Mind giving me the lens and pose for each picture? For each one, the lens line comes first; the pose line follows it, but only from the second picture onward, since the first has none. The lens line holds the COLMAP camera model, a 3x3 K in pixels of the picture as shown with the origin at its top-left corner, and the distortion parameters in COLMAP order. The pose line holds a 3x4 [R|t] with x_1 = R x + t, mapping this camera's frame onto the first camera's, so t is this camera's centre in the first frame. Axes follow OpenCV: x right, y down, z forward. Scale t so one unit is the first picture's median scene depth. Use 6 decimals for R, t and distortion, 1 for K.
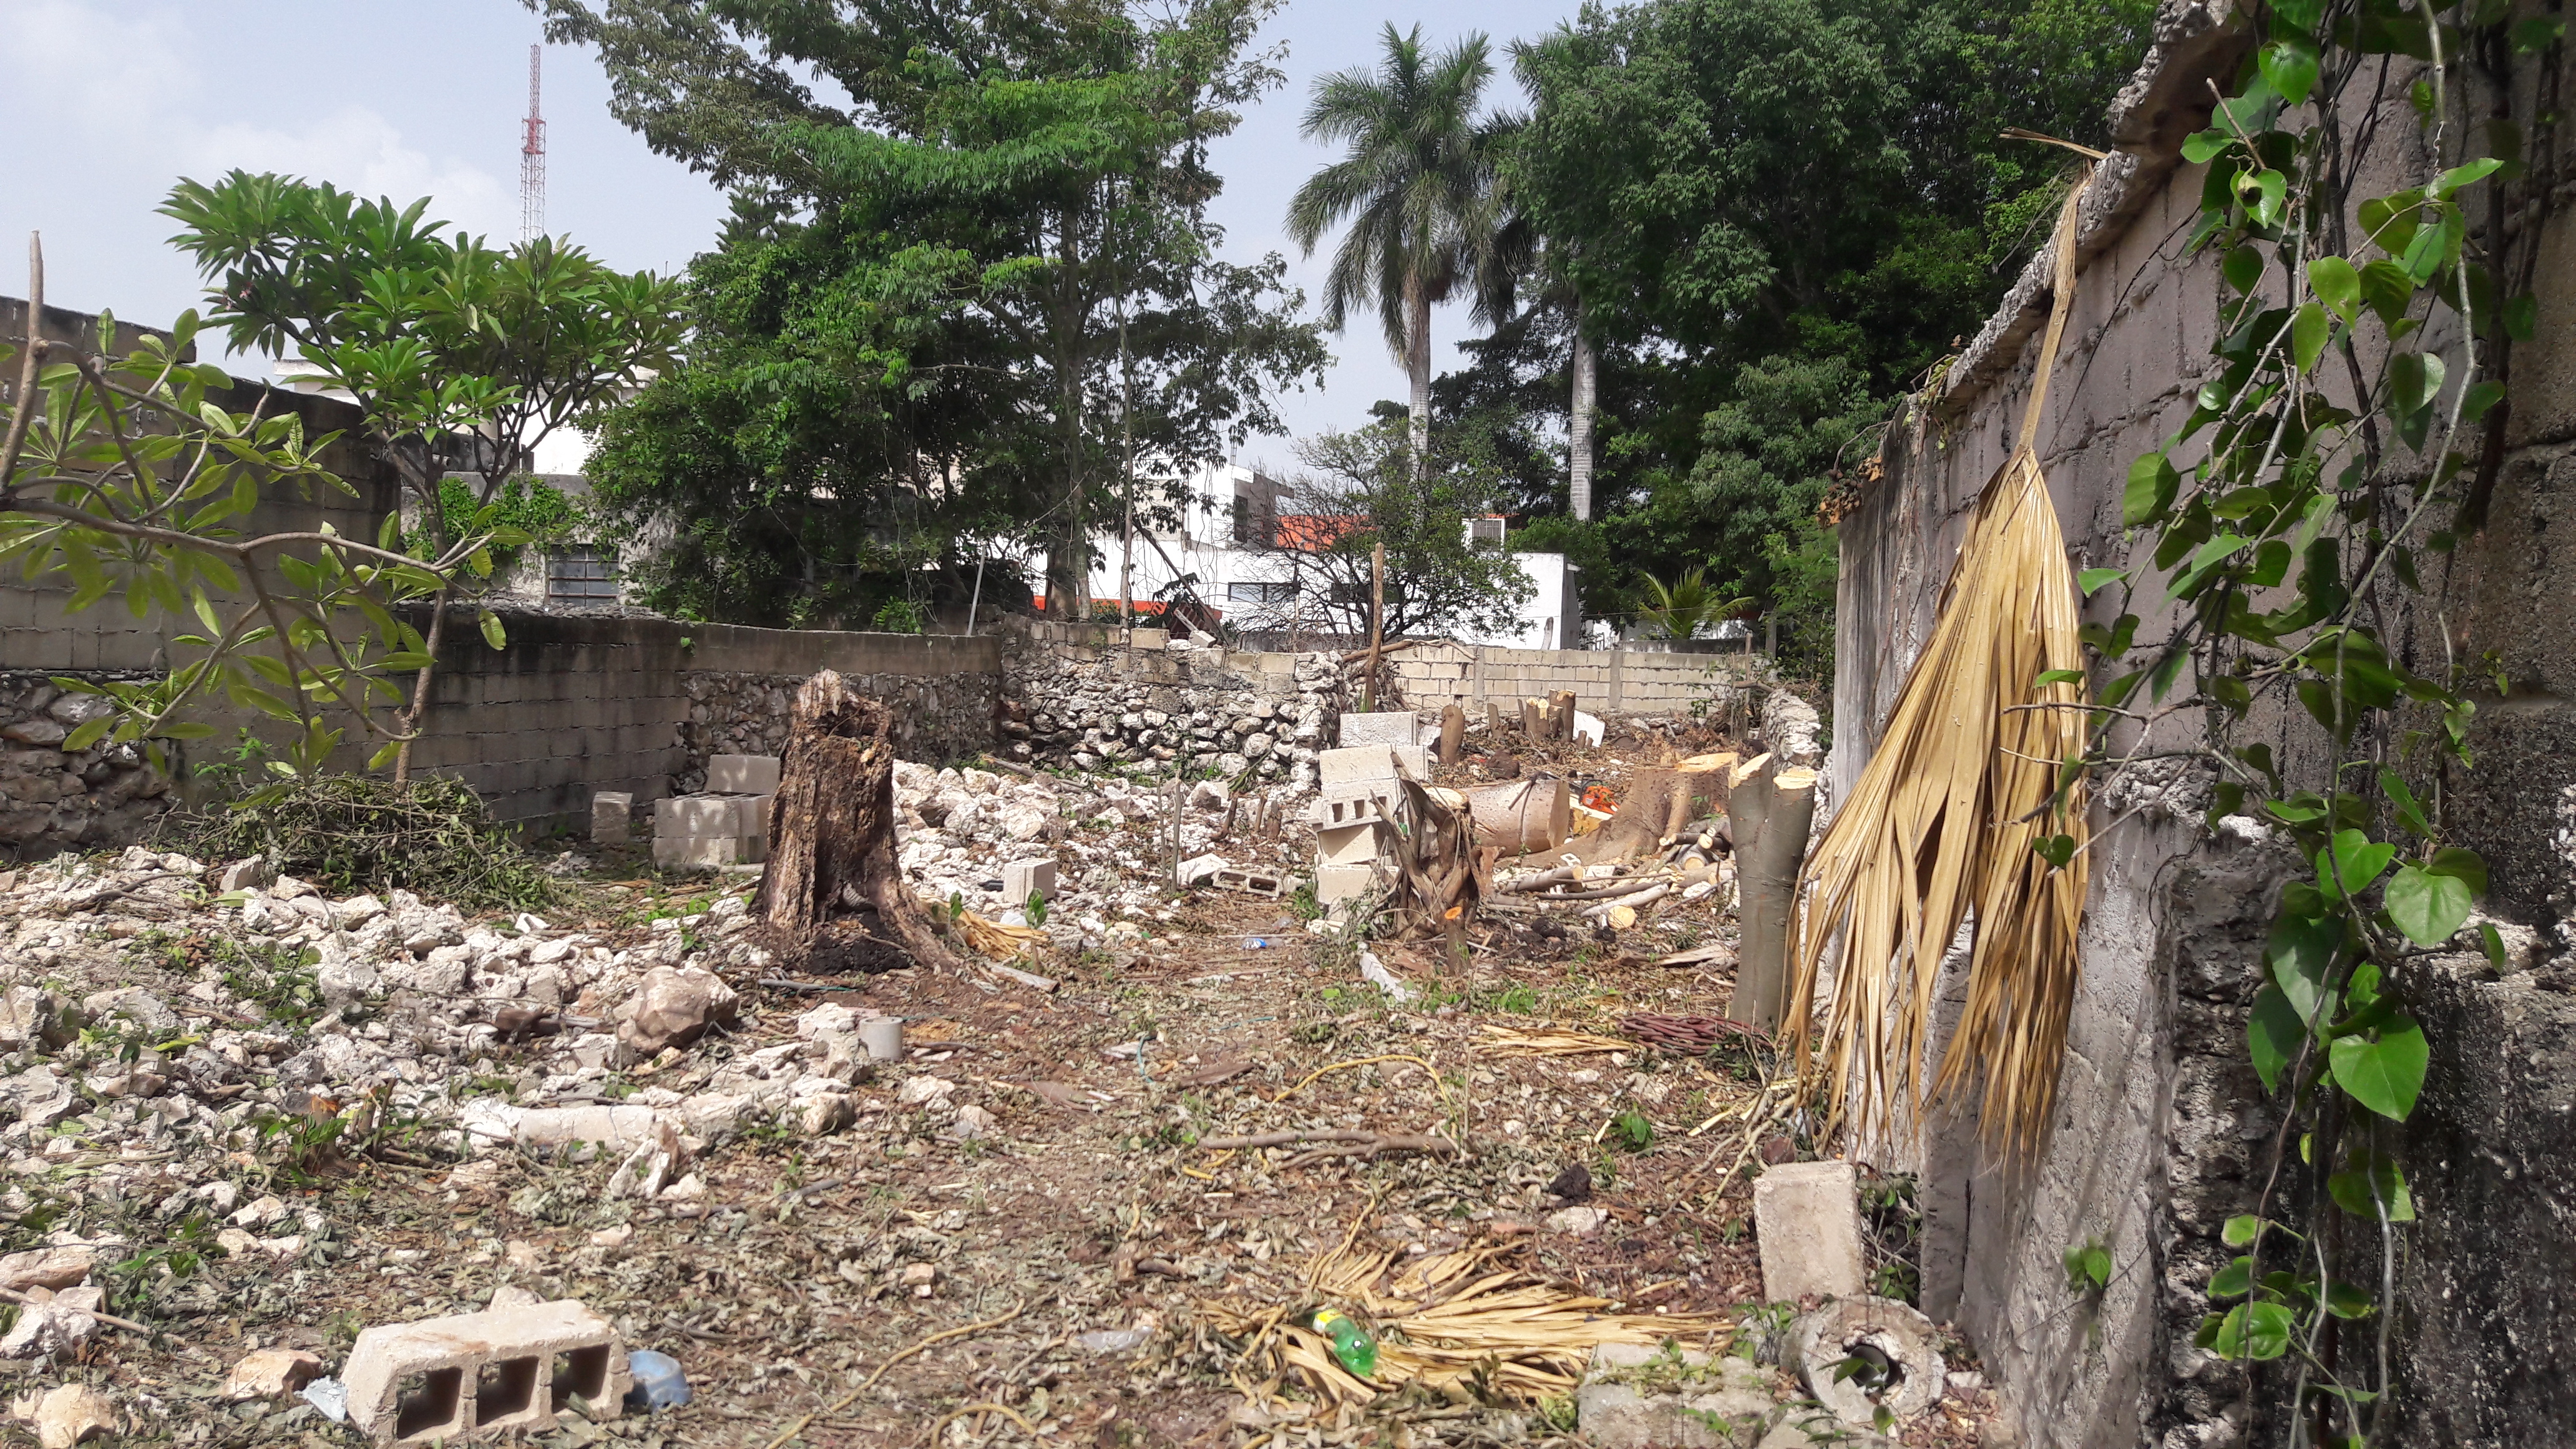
lens RADIAL K [[2083.7, 0, 1288.6], [0, 2083.7, 727.8], [0, 0, 1]] dist [0.006092, 0.000638]
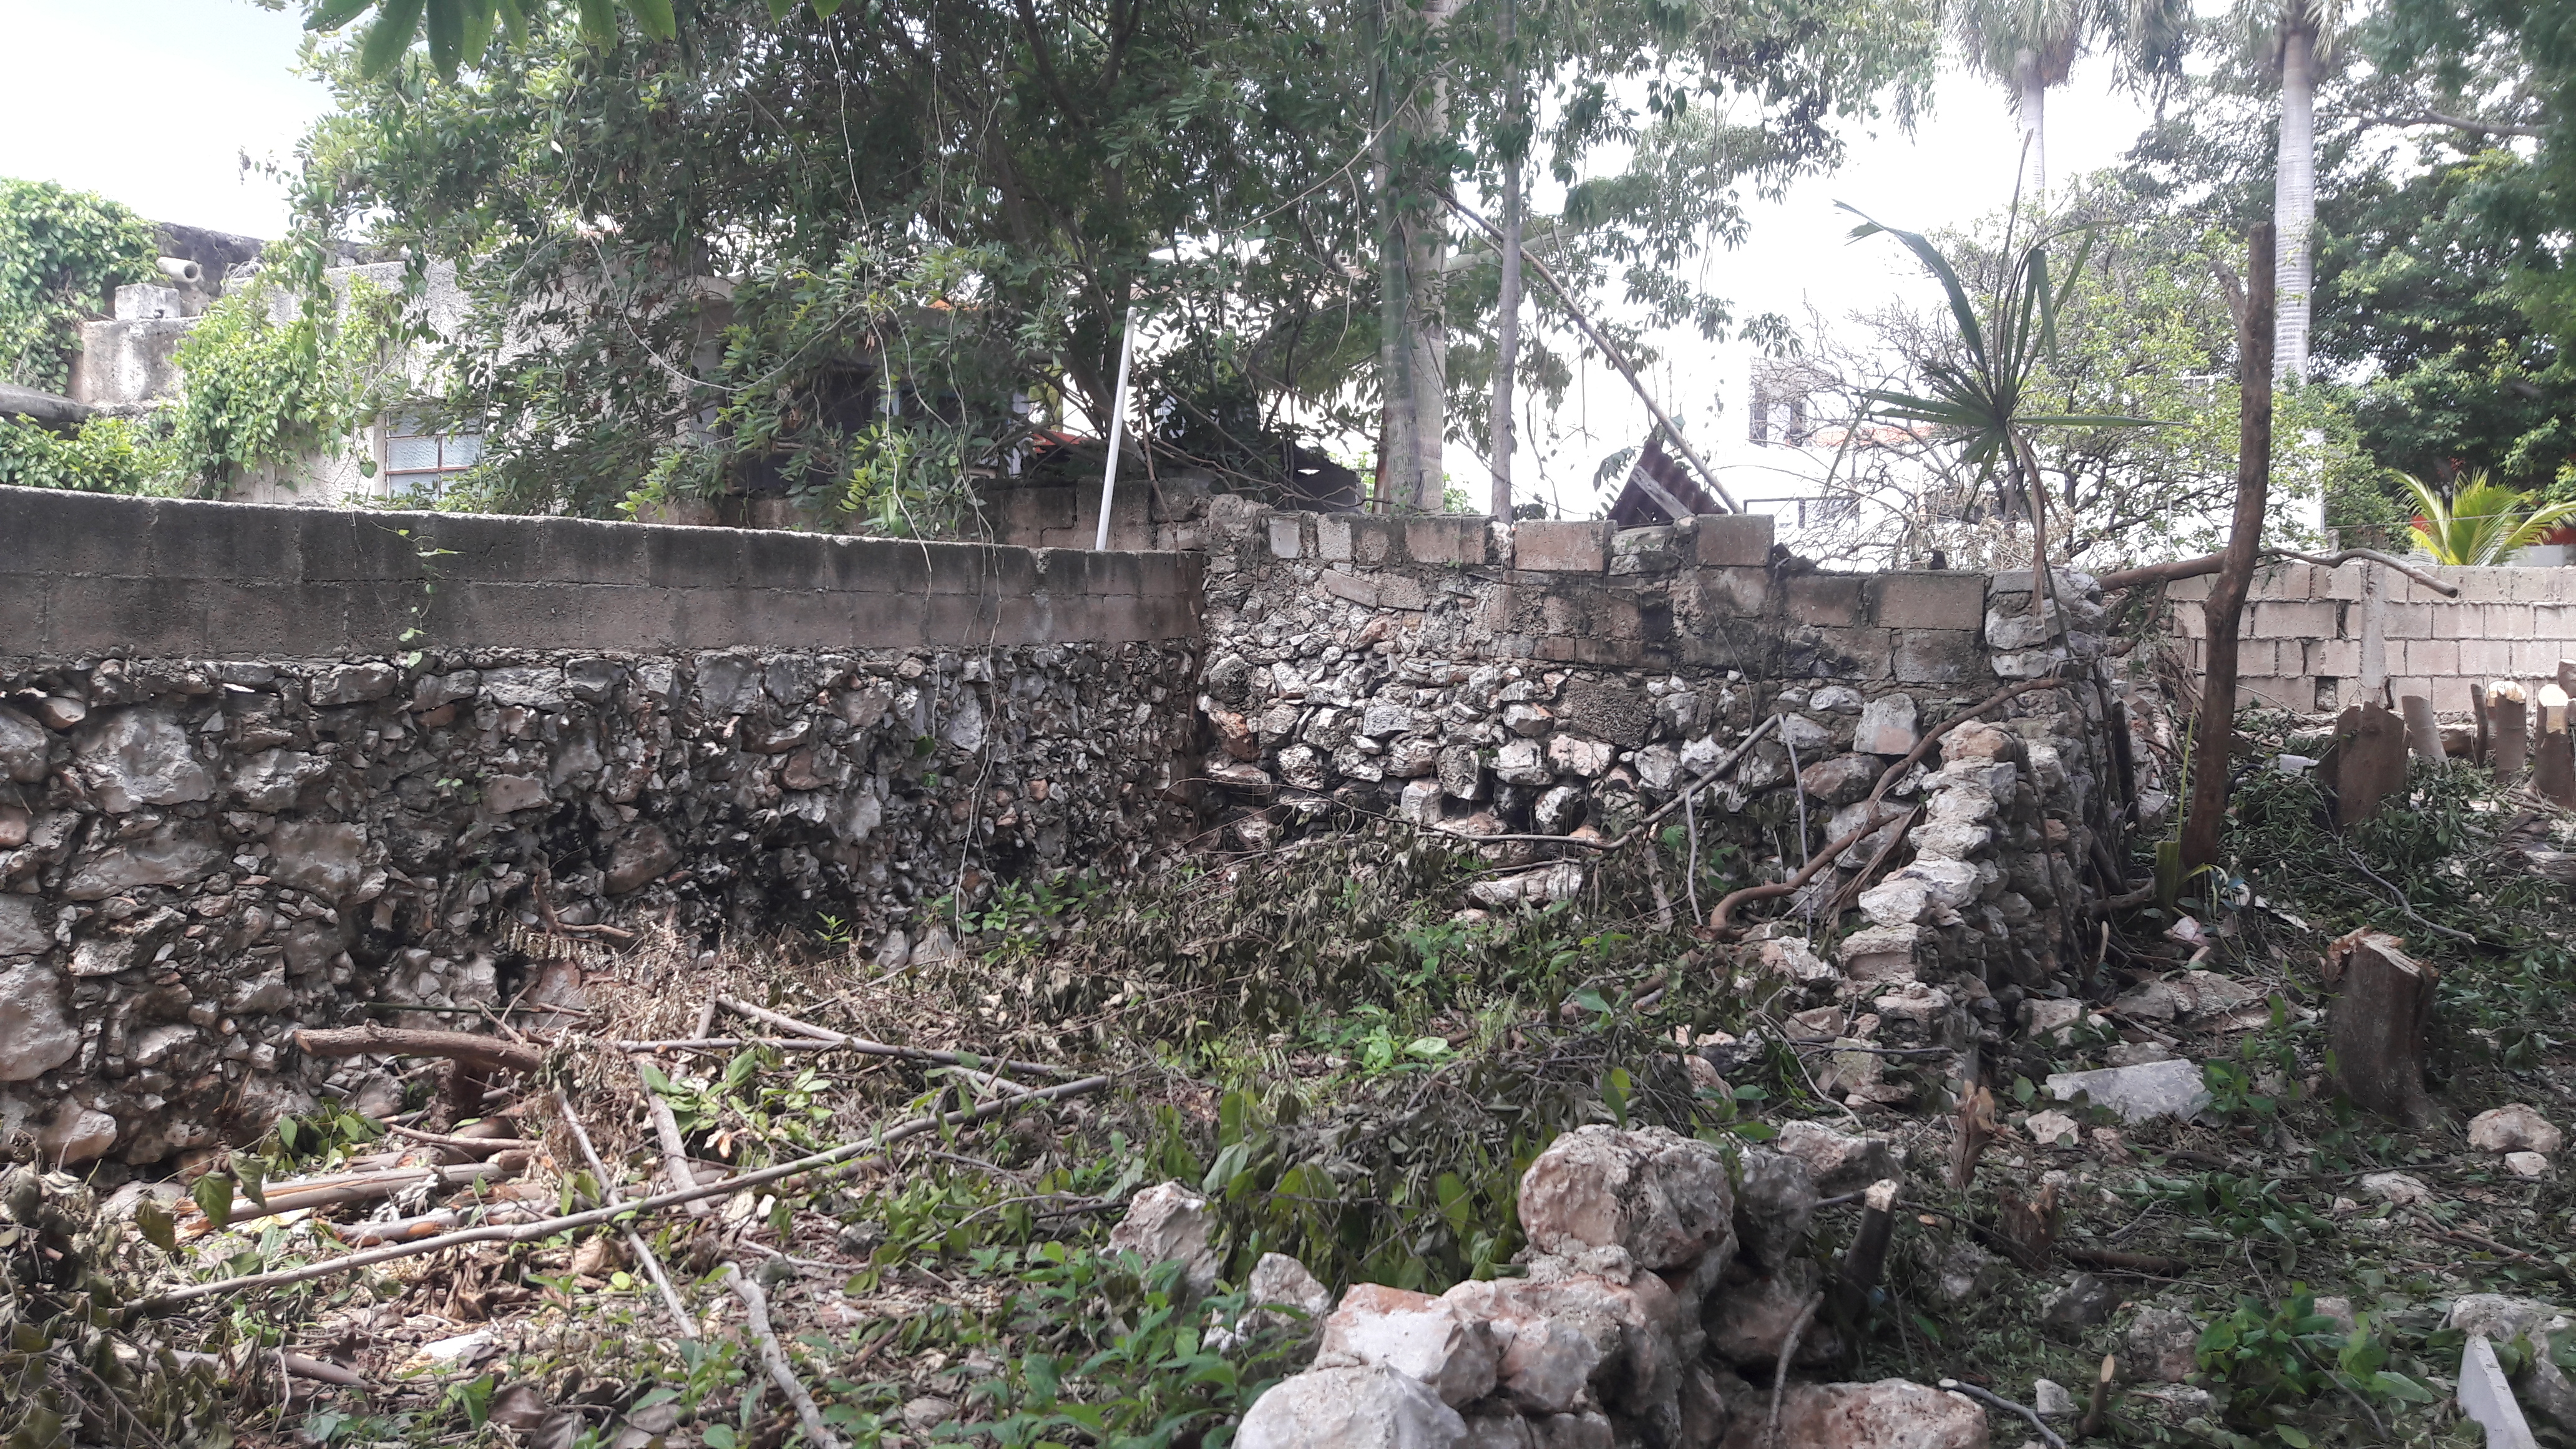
lens RADIAL K [[2083.7, 0, 1285.3], [0, 2083.7, 726.7], [0, 0, 1]] dist [0.006092, 0.000638]
pose [[0.971271, -0.008613, -0.237819, -0.025863], [0.010874, 0.999907, 0.008194, -0.013504], [0.237727, -0.010544, 0.971275, 0.617828]]
